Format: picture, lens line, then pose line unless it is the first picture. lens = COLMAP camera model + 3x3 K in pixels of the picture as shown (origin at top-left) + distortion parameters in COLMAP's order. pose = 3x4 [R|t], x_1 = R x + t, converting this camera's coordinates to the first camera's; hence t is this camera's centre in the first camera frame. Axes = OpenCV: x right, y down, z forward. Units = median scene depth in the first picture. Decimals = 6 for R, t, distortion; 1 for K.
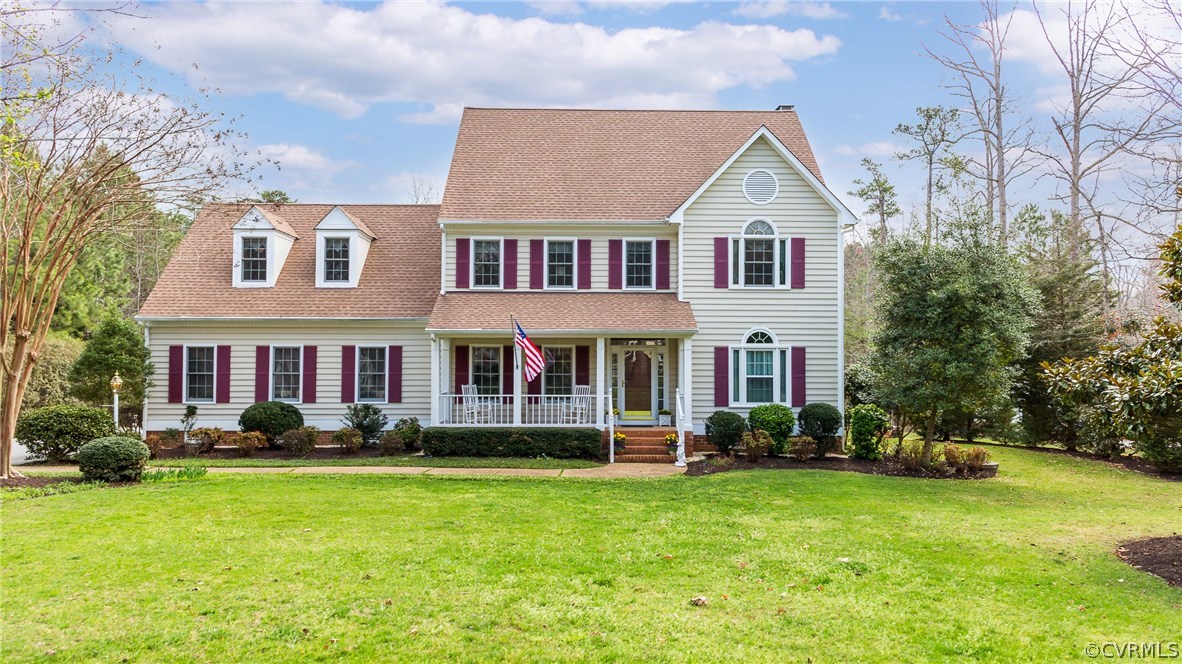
lens RADIAL K [[811.7, 0, 591.0], [0, 811.7, 332.0], [0, 0, 1]] dist [-0.003845, -0.001454]
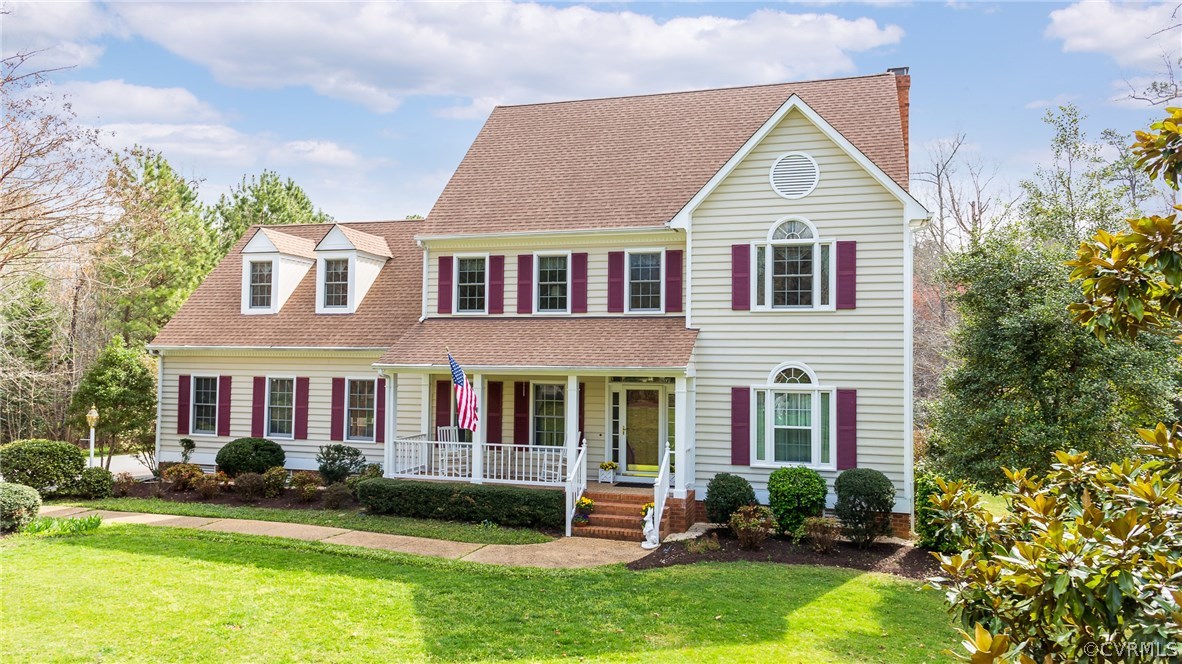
lens RADIAL K [[811.7, 0, 591.0], [0, 811.7, 332.0], [0, 0, 1]] dist [-0.003845, -0.001454]
pose [[0.954414, -0.003907, -0.298462, 0.252257], [0.001480, 0.999964, -0.008355, -0.027409], [0.298484, 0.007533, 0.954385, 0.224193]]
